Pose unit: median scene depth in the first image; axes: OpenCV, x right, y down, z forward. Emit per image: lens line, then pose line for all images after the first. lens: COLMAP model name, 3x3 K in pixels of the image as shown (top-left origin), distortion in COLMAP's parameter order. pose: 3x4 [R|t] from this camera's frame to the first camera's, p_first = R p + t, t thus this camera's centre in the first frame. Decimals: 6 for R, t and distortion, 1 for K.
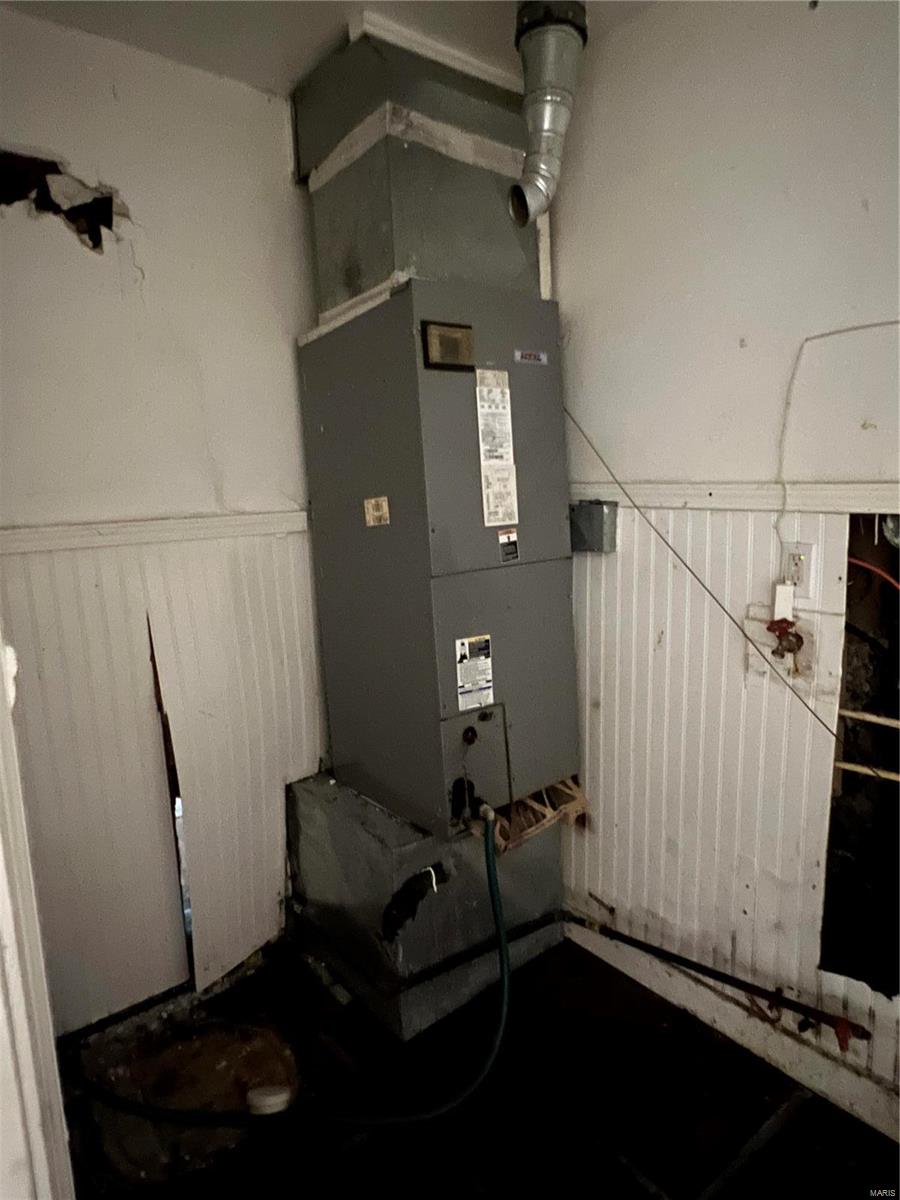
lens RADIAL K [[718.5, 0, 453.1], [0, 718.5, 594.3], [0, 0, 1]] dist [-0.003640, -0.000767]
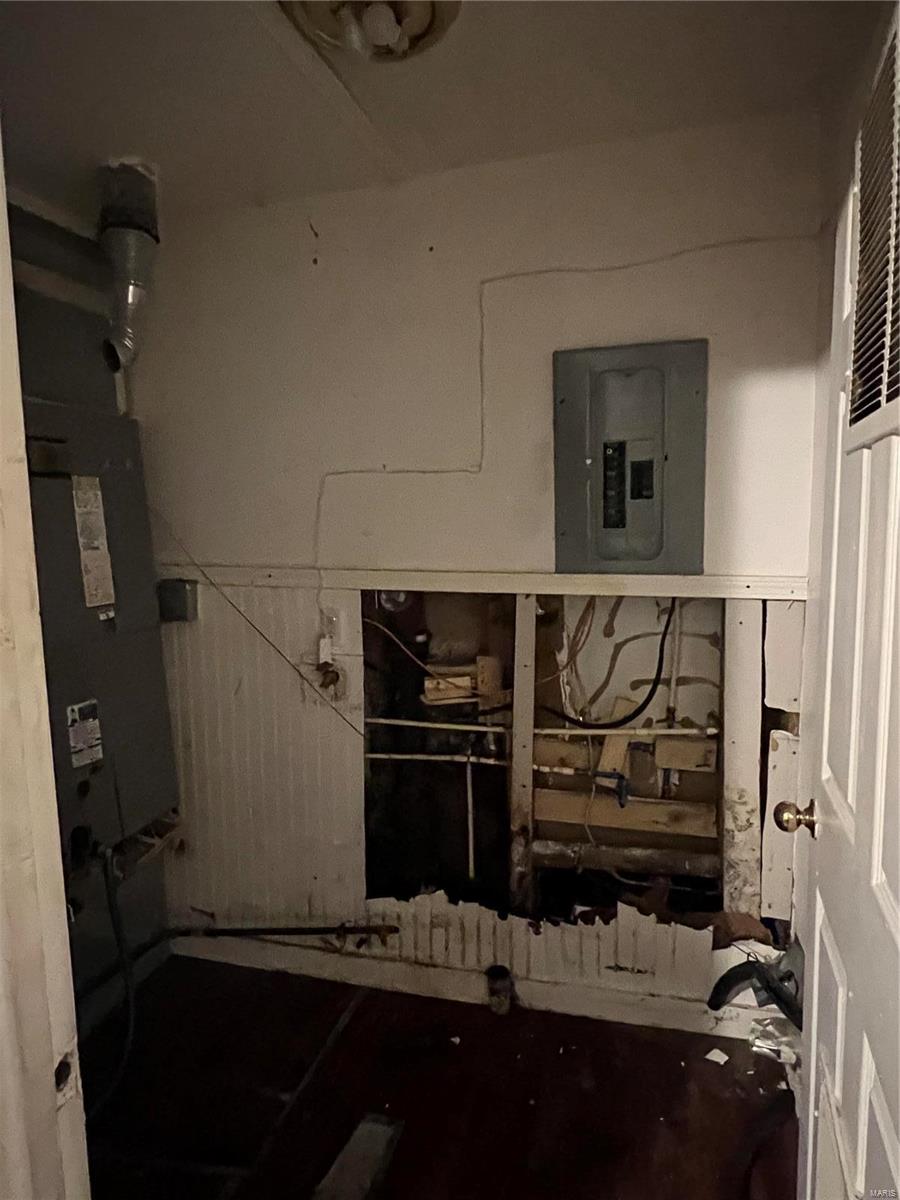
lens RADIAL K [[718.5, 0, 453.1], [0, 718.5, 594.3], [0, 0, 1]] dist [-0.003640, -0.000767]
pose [[0.814526, -0.046053, 0.578296, -0.146526], [0.079308, 0.996325, -0.032362, -0.030376], [-0.574680, 0.072223, 0.815185, -0.305901]]
